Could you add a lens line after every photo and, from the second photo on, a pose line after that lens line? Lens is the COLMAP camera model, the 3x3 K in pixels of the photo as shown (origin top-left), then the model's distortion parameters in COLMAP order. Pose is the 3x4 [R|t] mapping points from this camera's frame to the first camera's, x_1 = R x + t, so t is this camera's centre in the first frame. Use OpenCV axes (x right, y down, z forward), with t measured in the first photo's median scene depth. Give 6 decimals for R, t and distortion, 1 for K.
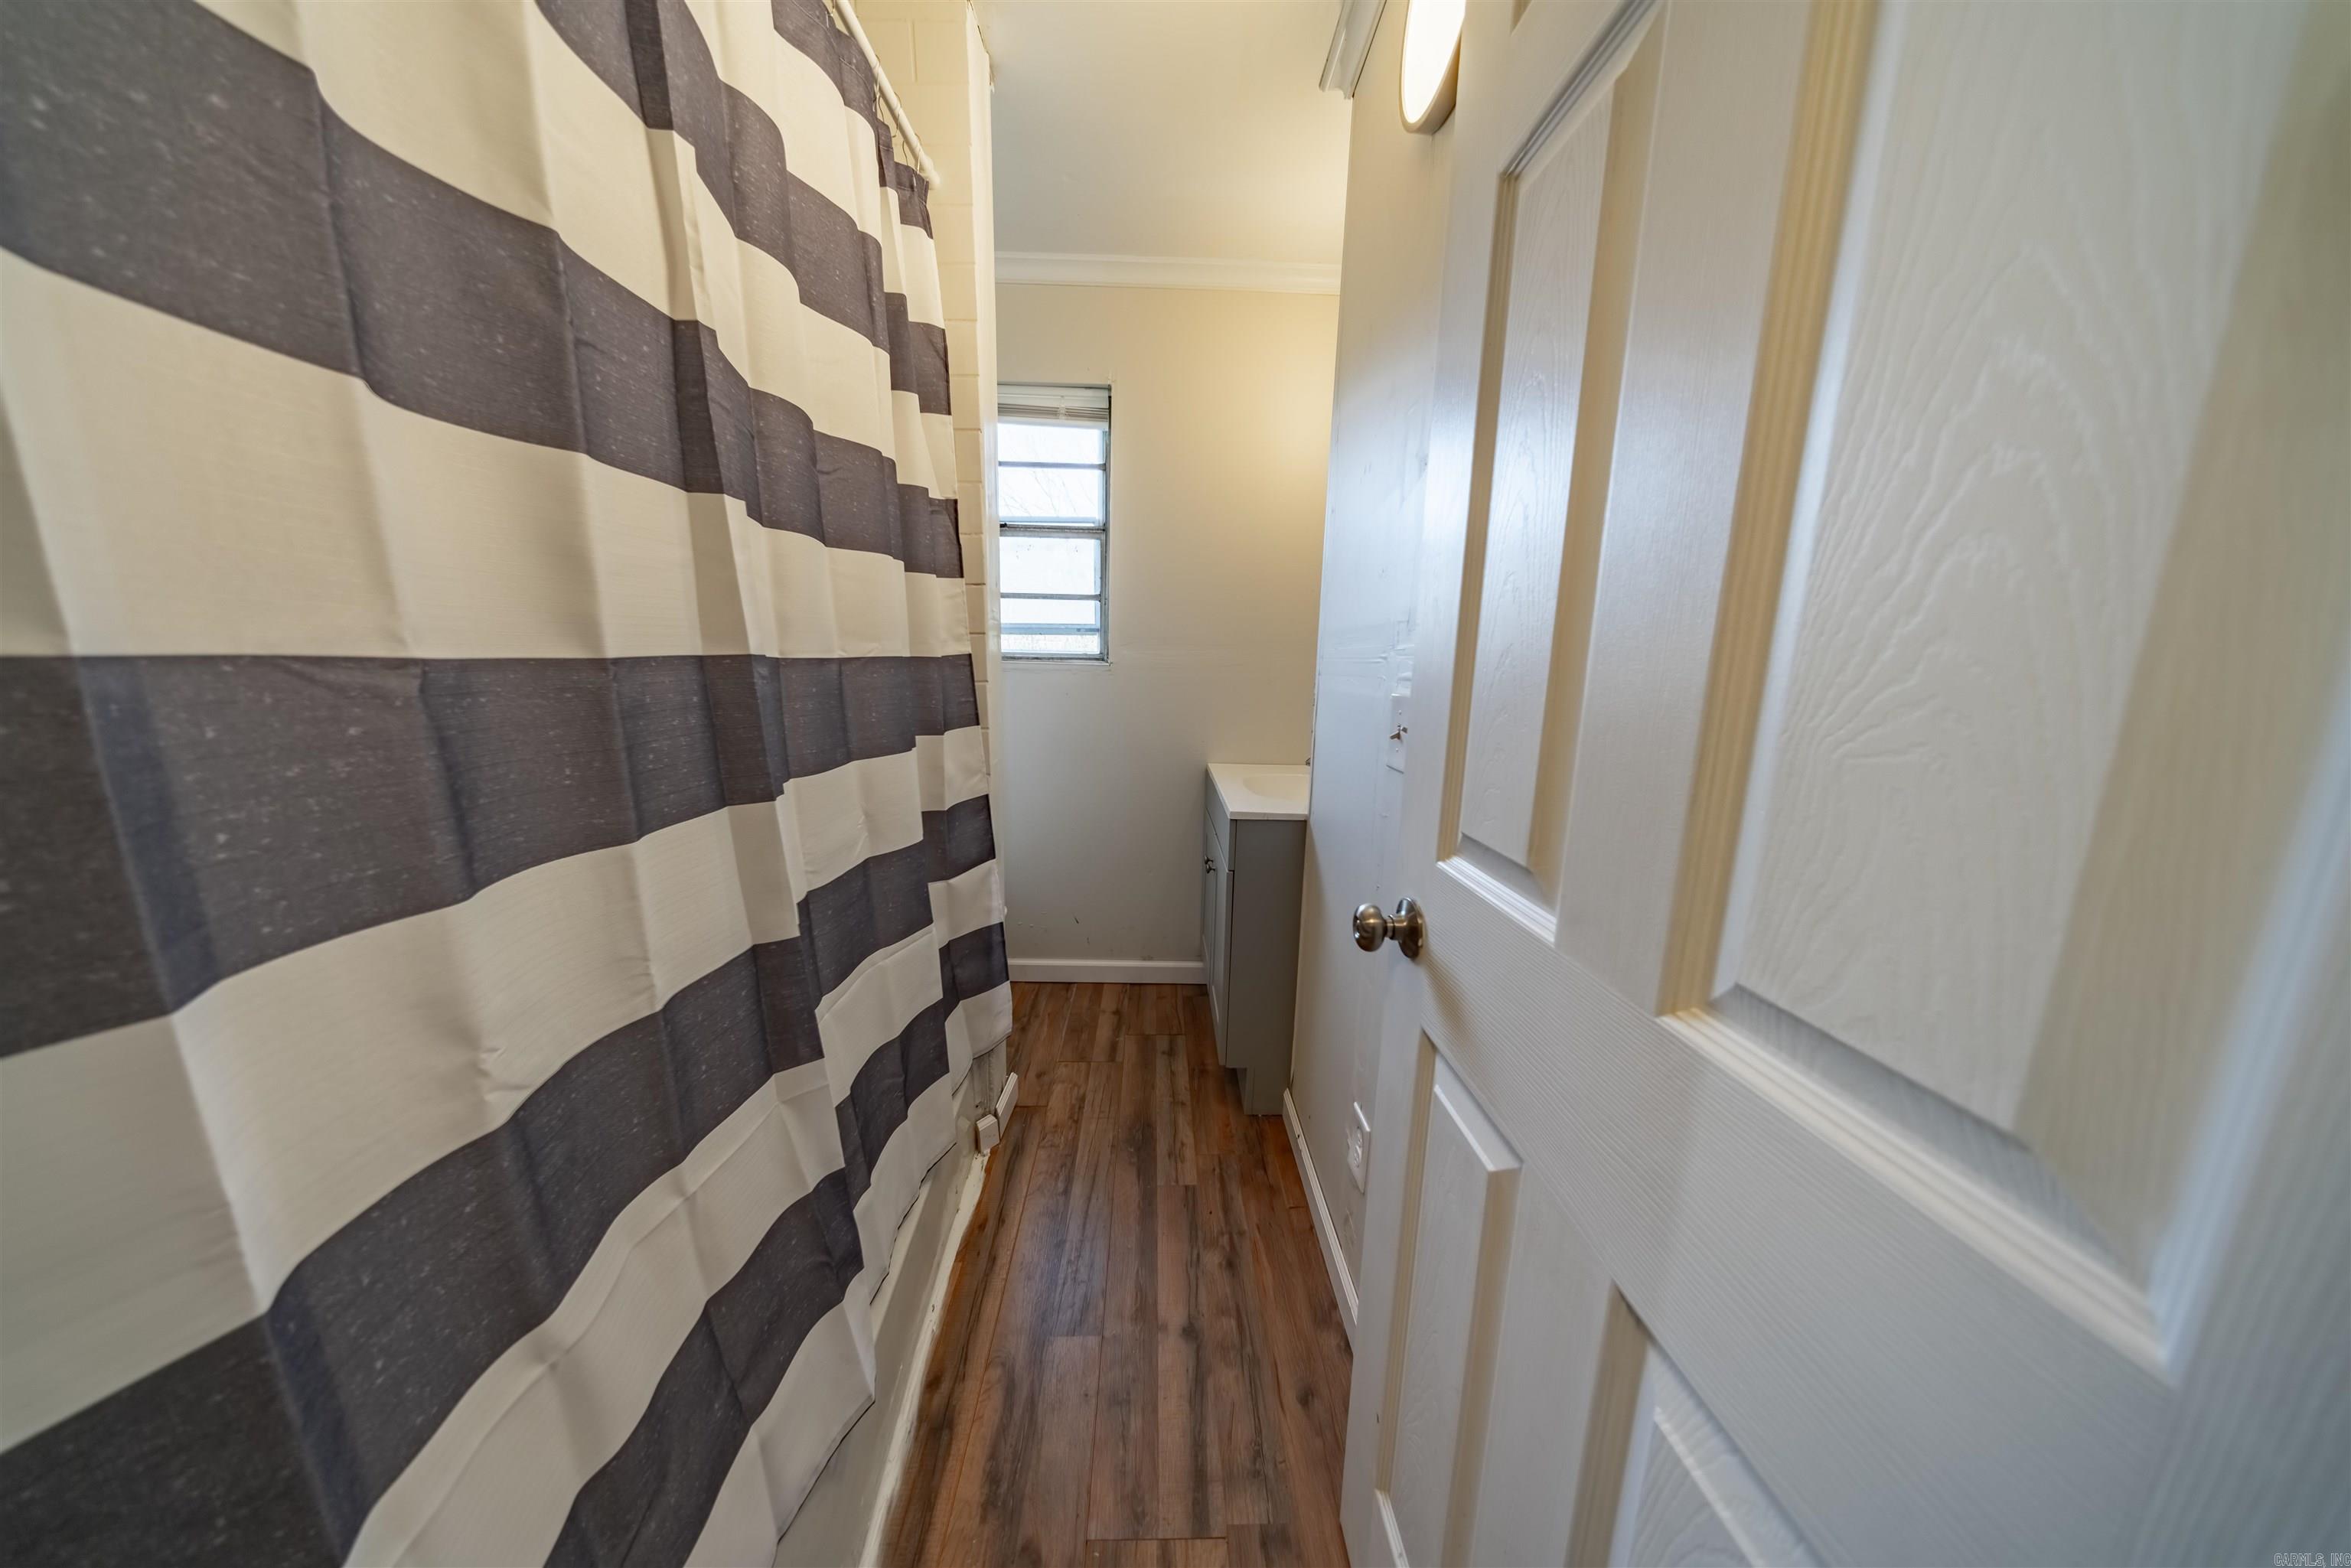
lens RADIAL K [[676.2, 0, 1168.8], [0, 676.2, 781.1], [0, 0, 1]] dist [-0.014976, 0.004402]
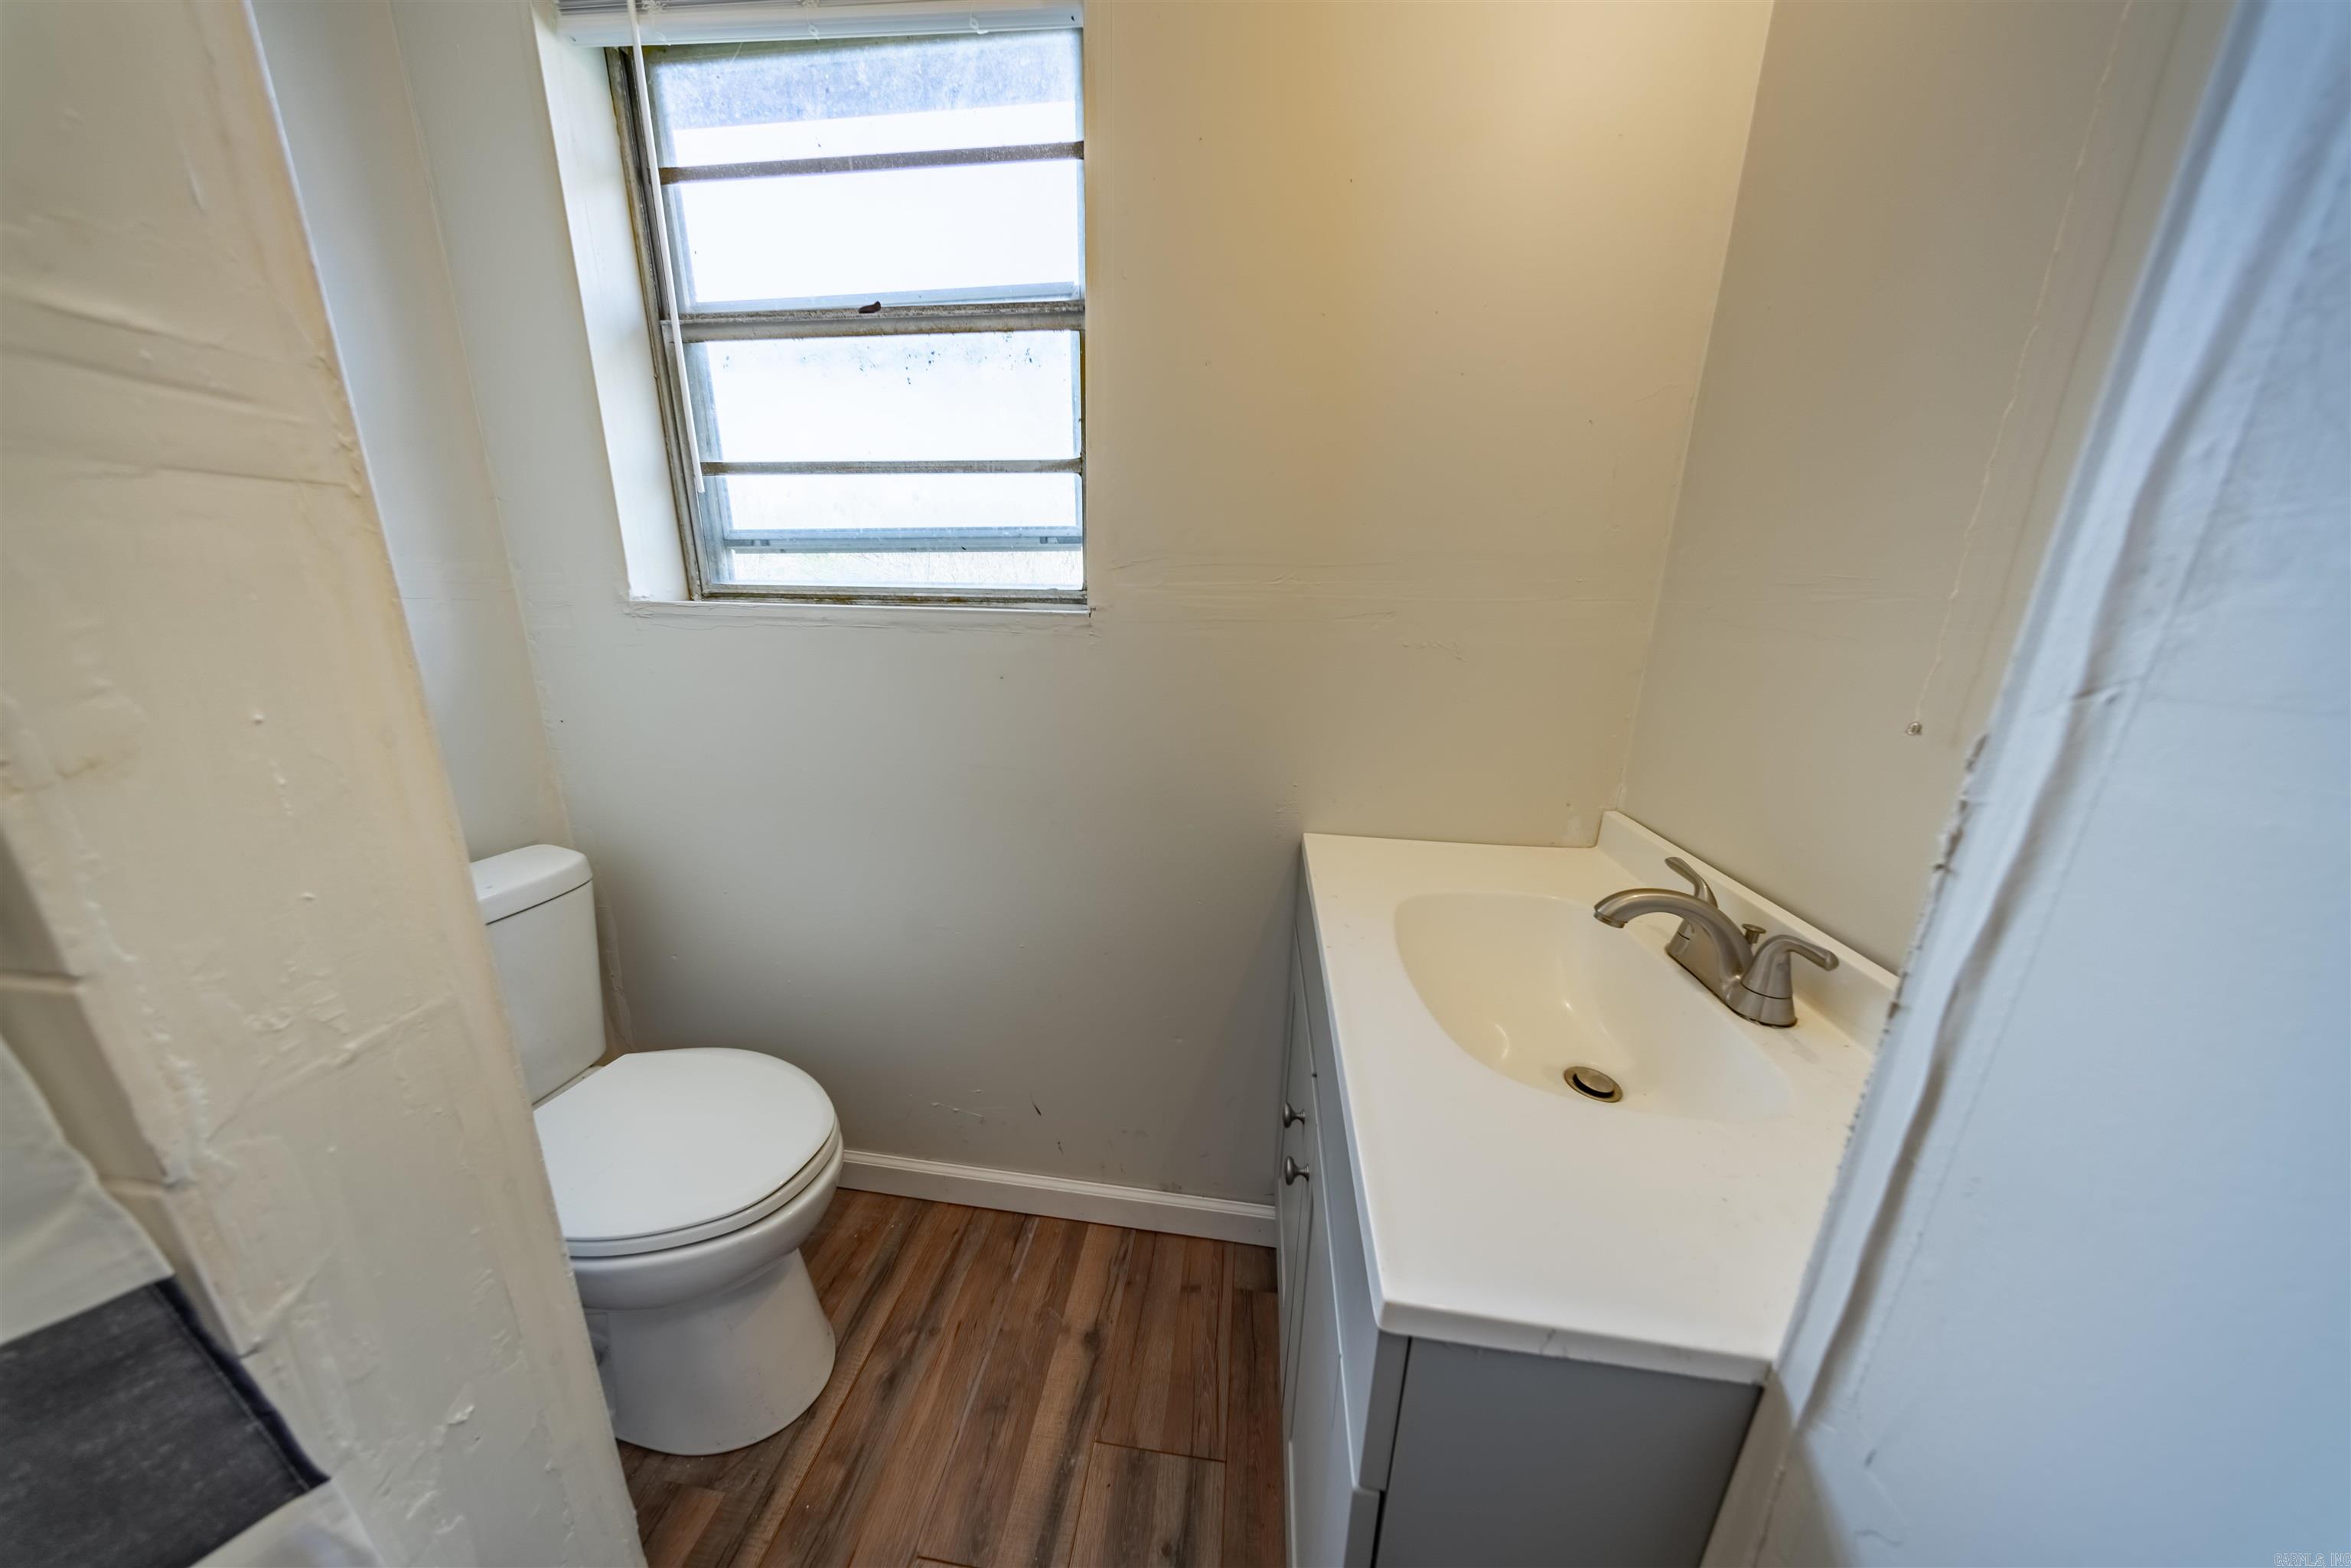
lens RADIAL K [[676.2, 0, 1168.8], [0, 676.2, 781.1], [0, 0, 1]] dist [-0.014976, 0.004402]
pose [[0.989067, 0.031541, -0.144054, 0.033063], [-0.019871, 0.996455, 0.081744, -0.094915], [0.146122, -0.077988, 0.986188, 0.536012]]
